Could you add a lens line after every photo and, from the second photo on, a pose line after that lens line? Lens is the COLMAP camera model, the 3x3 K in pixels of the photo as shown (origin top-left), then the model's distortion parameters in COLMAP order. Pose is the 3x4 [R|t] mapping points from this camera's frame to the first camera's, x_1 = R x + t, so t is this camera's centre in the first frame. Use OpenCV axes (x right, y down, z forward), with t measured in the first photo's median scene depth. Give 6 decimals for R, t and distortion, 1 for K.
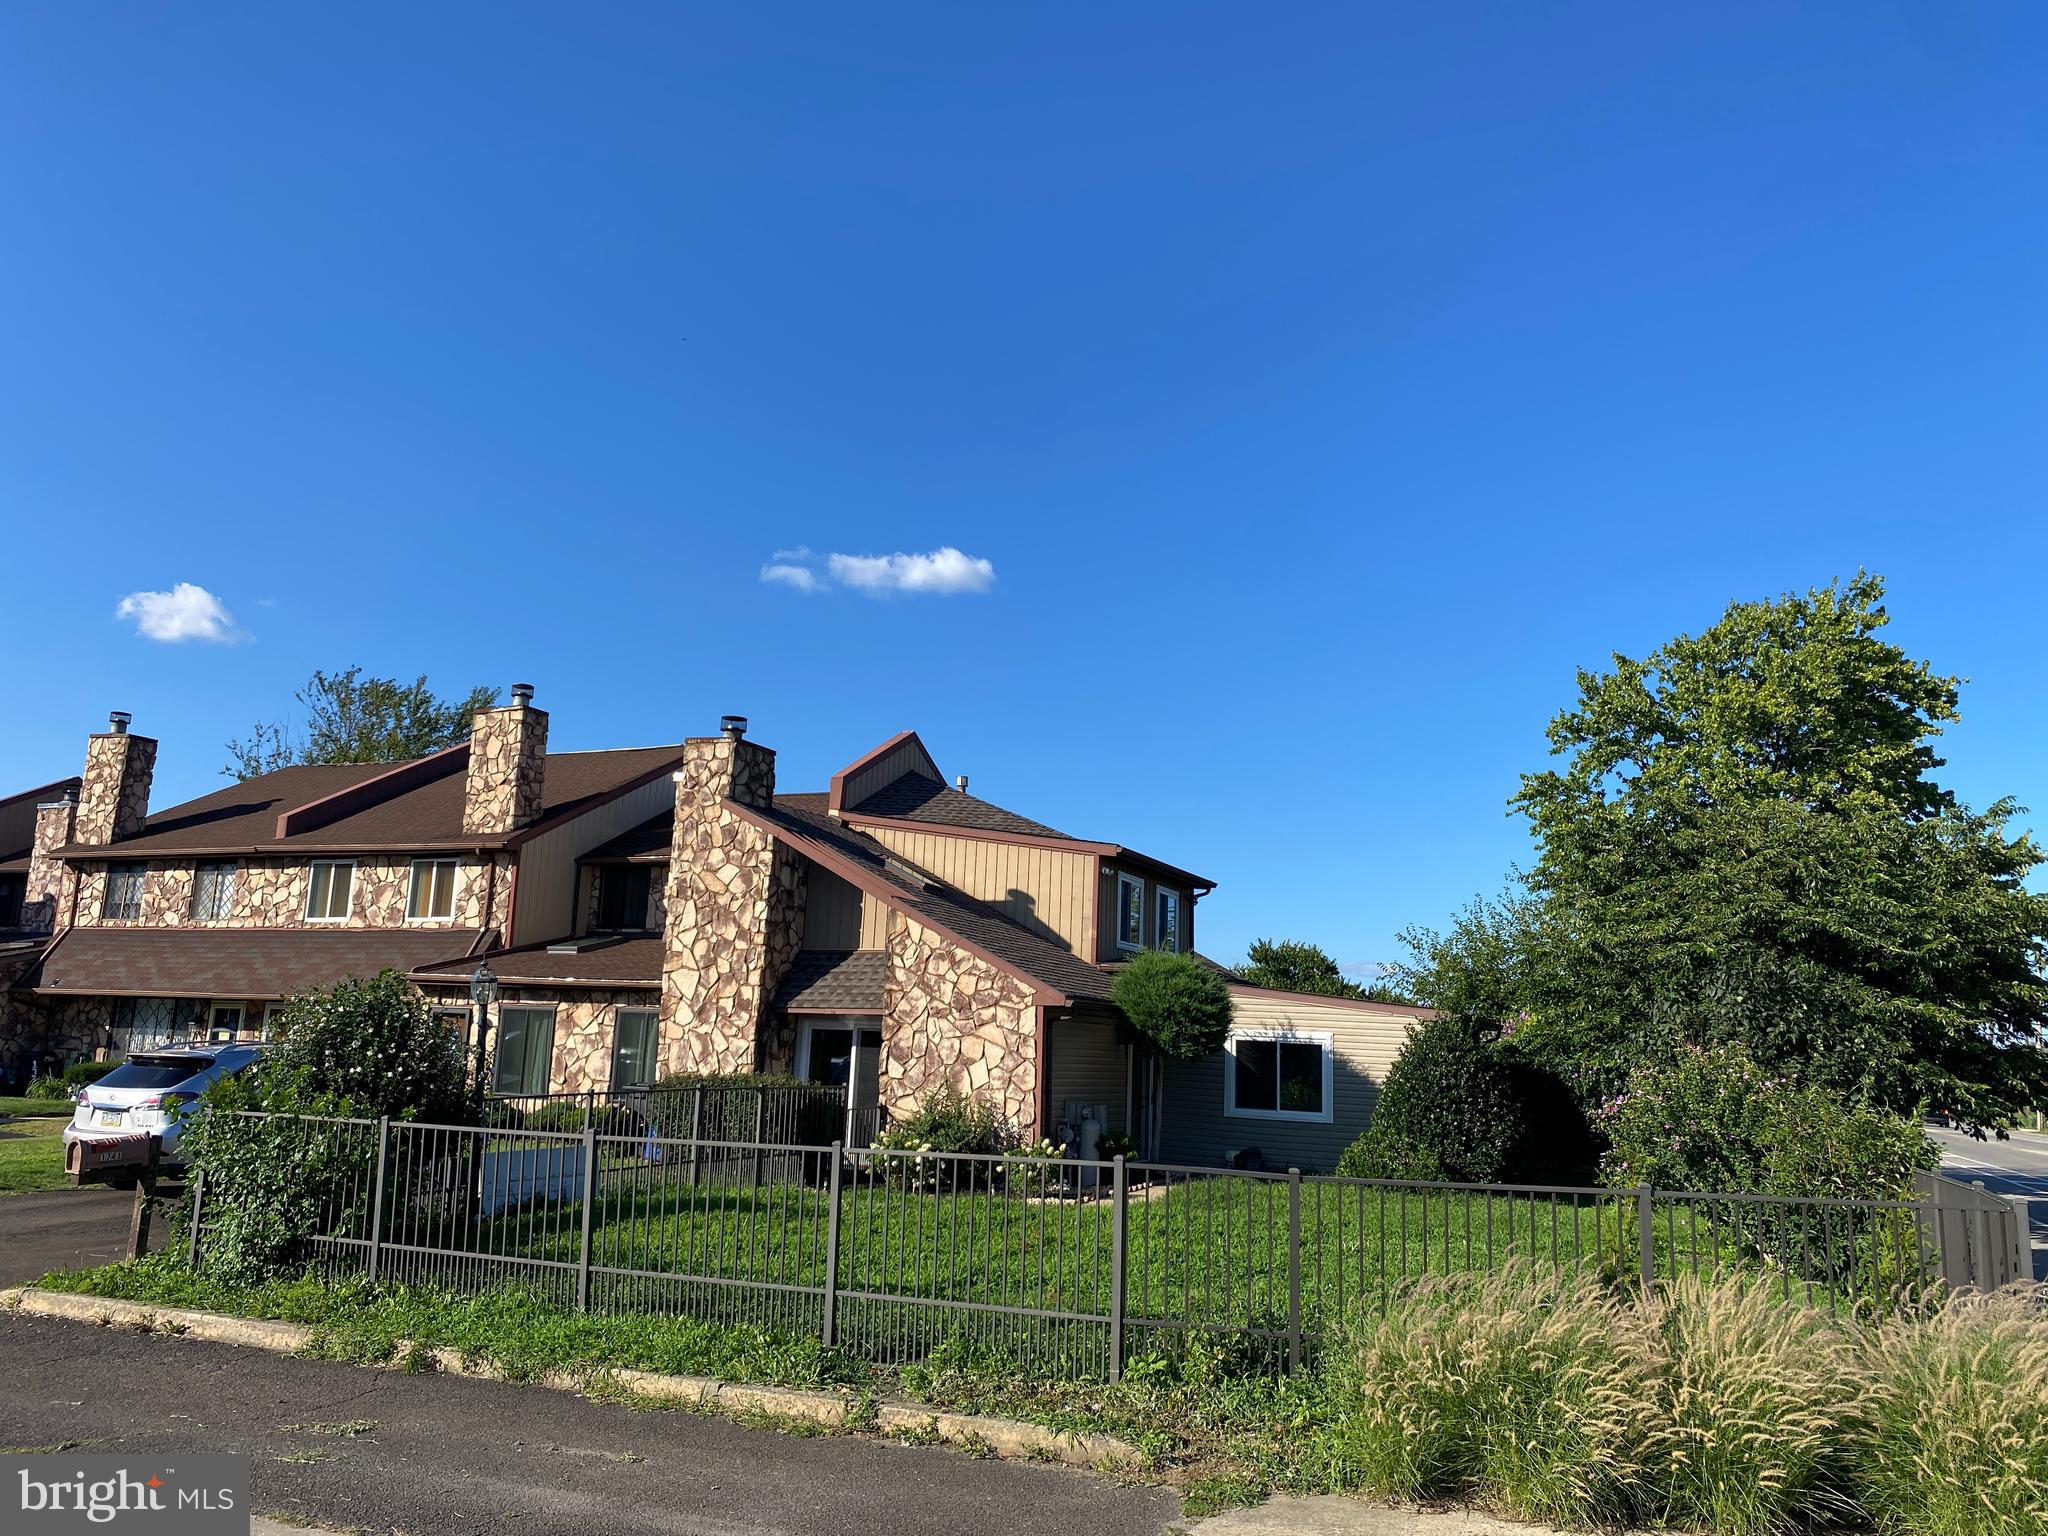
lens RADIAL K [[1572.2, 0, 1045.2], [0, 1572.2, 750.4], [0, 0, 1]] dist [0.071008, -0.082424]
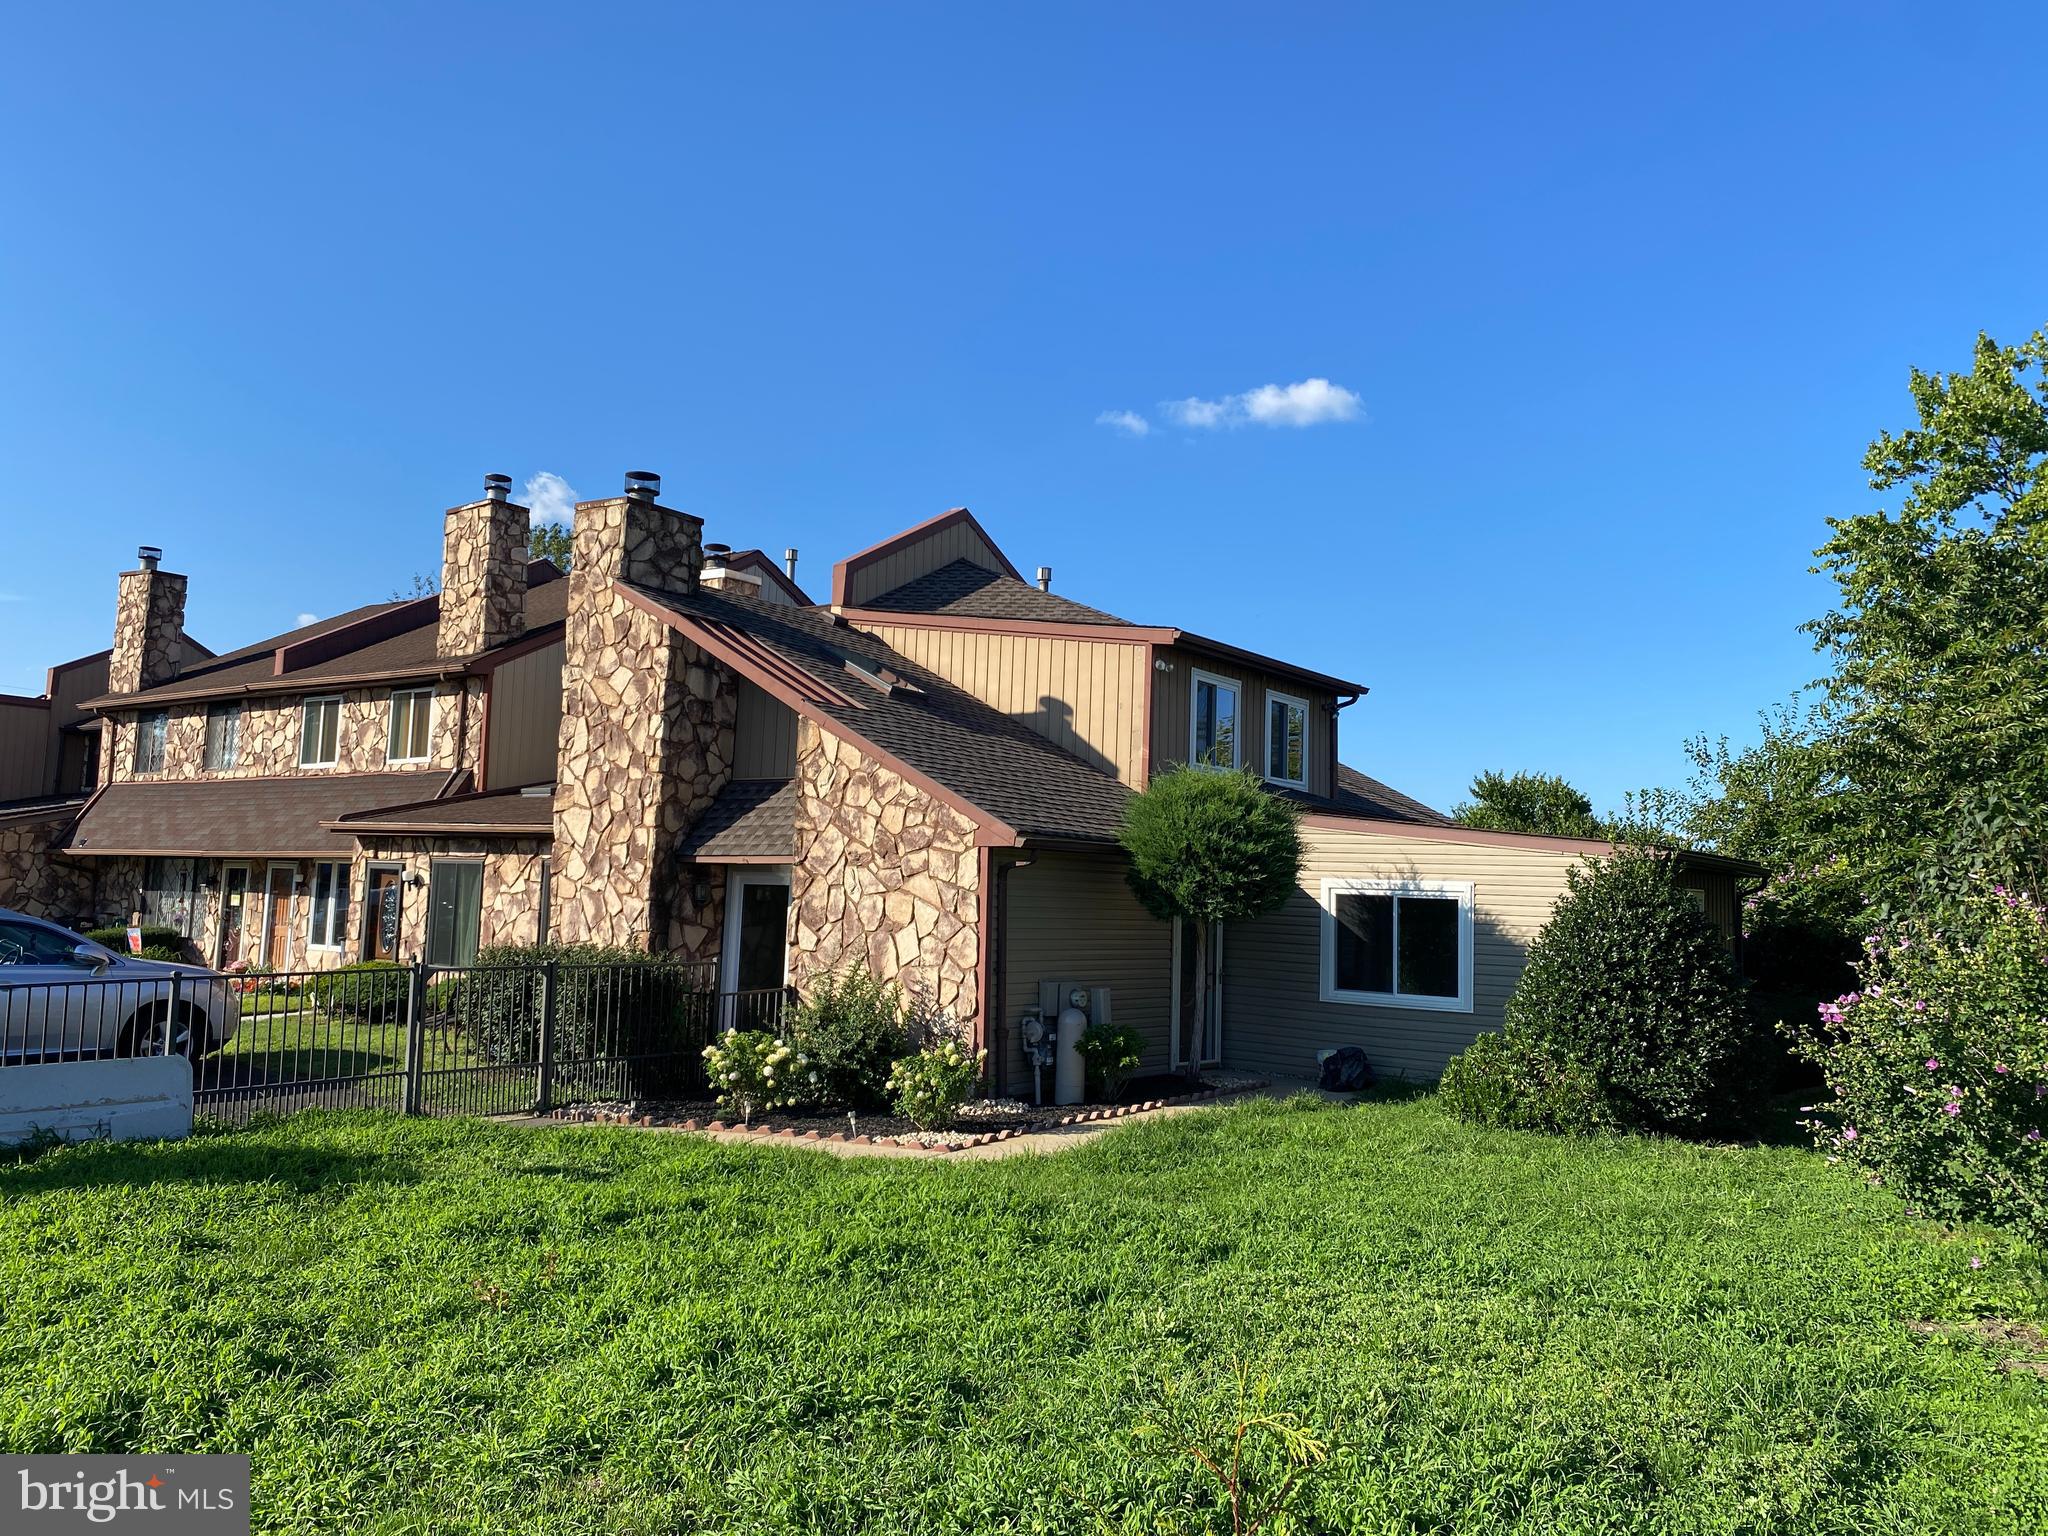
lens RADIAL K [[1572.2, 0, 1029.7], [0, 1572.2, 761.6], [0, 0, 1]] dist [0.071008, -0.082424]
pose [[0.976355, -0.026890, -0.214493, 0.135319], [0.046817, 0.994987, 0.088370, 0.055182], [0.211041, -0.096322, 0.972720, 0.287436]]
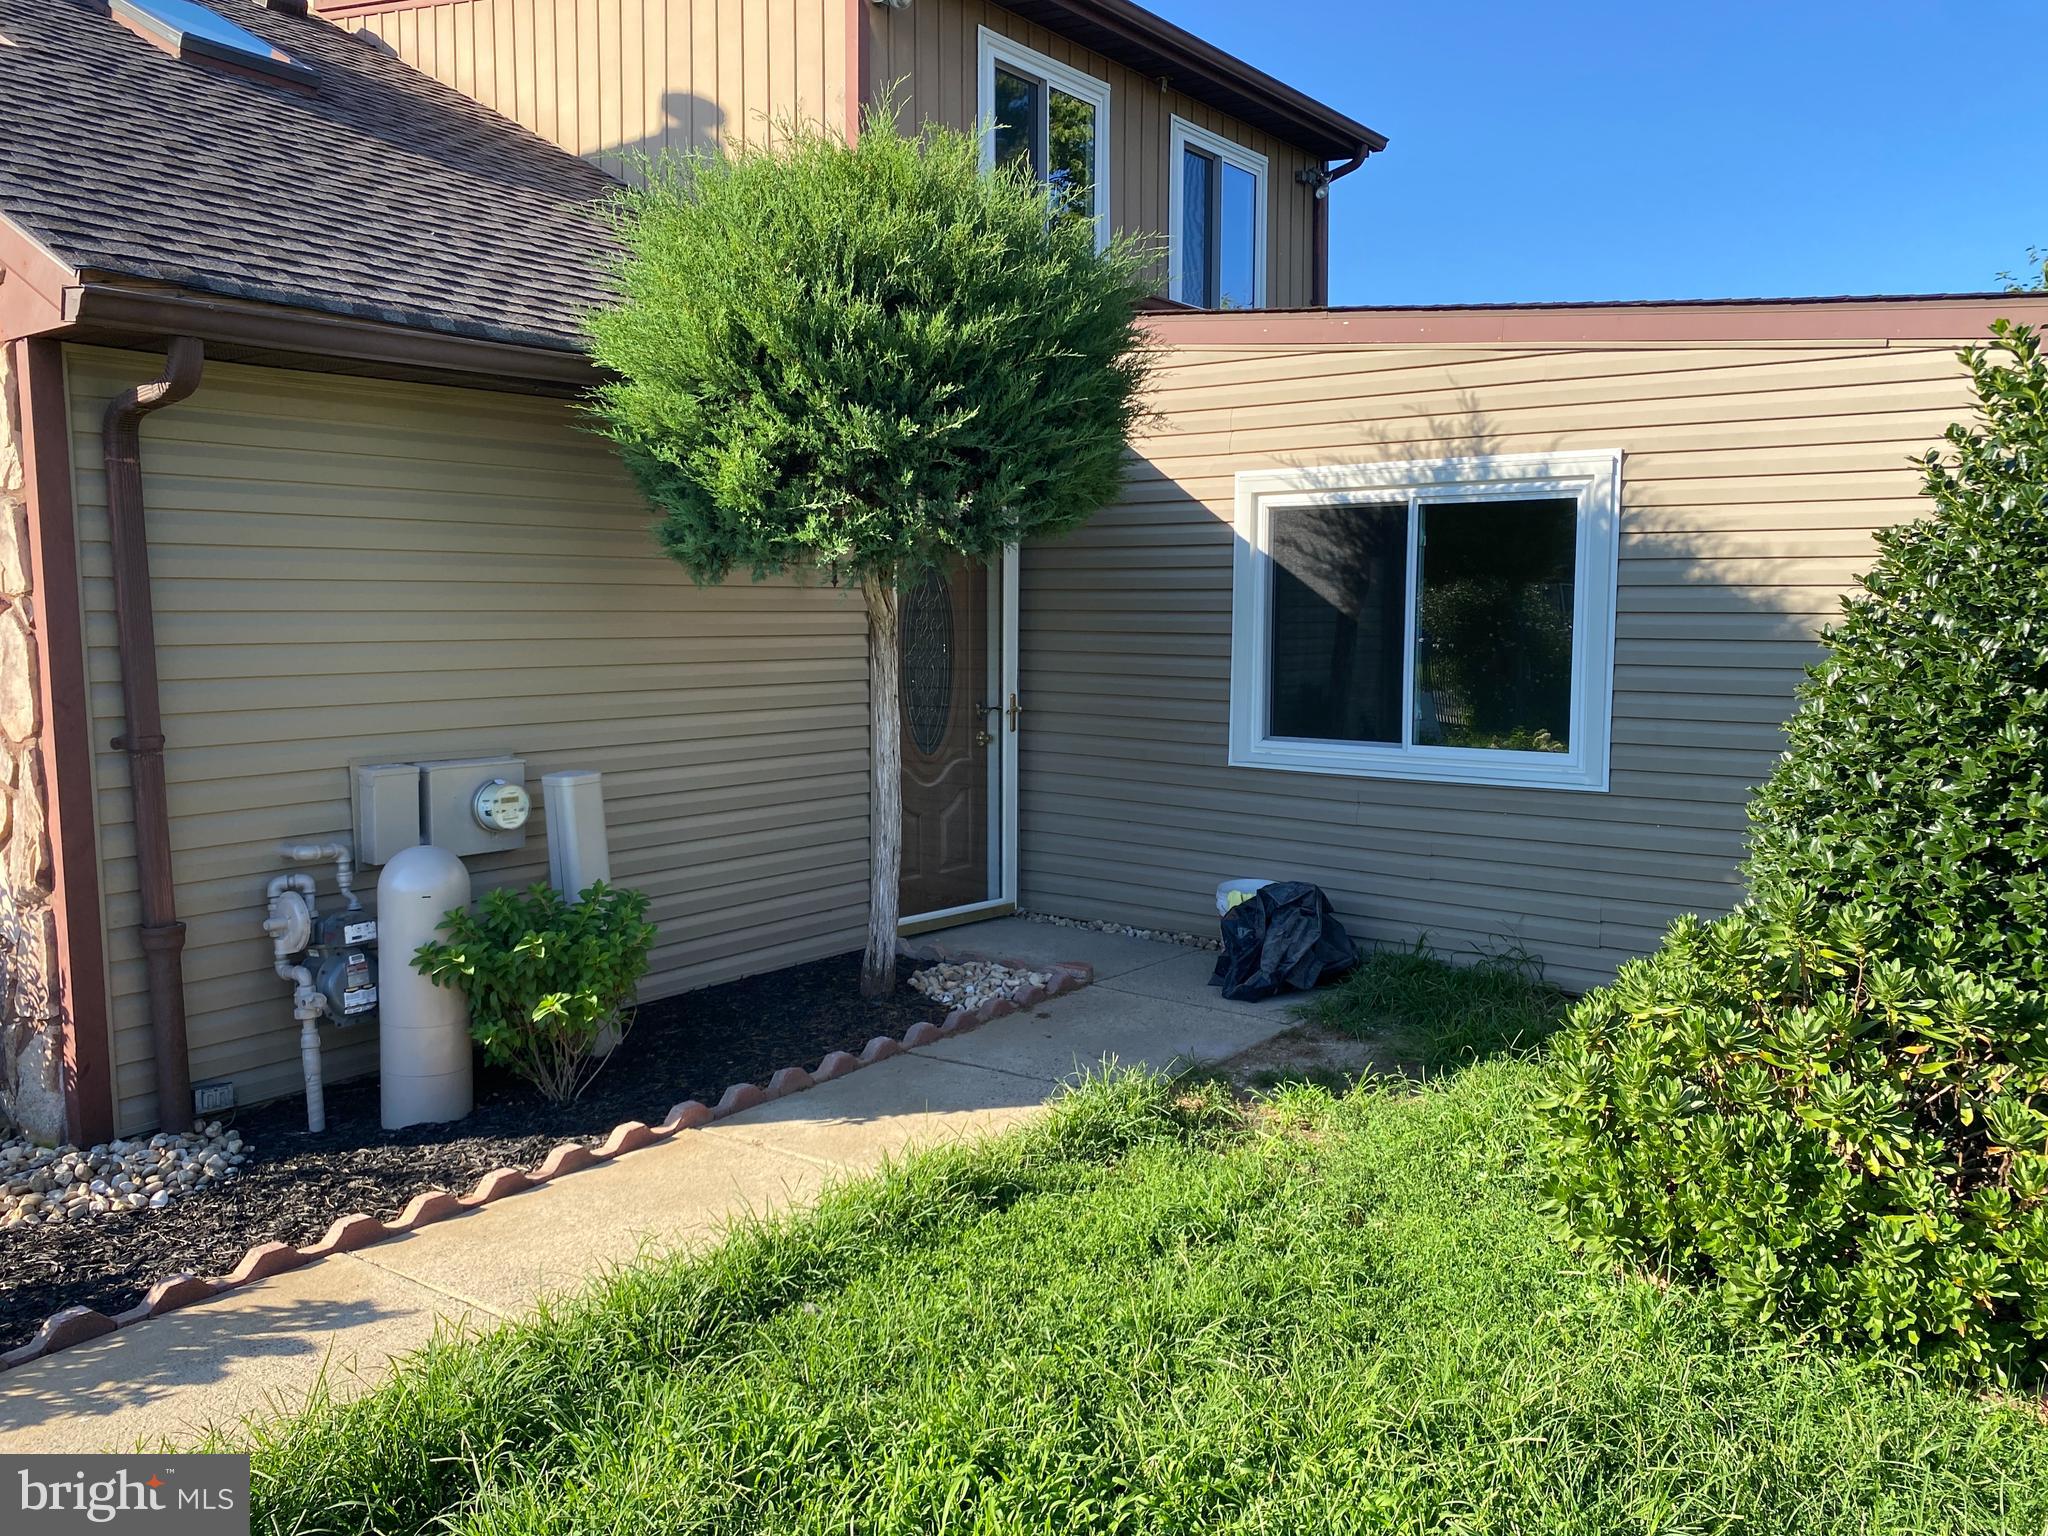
lens RADIAL K [[1619.3, 0, 1010.8], [0, 1619.3, 785.0], [0, 0, 1]] dist [0.027829, -0.009023]
pose [[0.966871, -0.014105, -0.254877, 0.144869], [0.088247, 0.955378, 0.281895, 0.140003], [0.239528, -0.295048, 0.924972, 0.677872]]
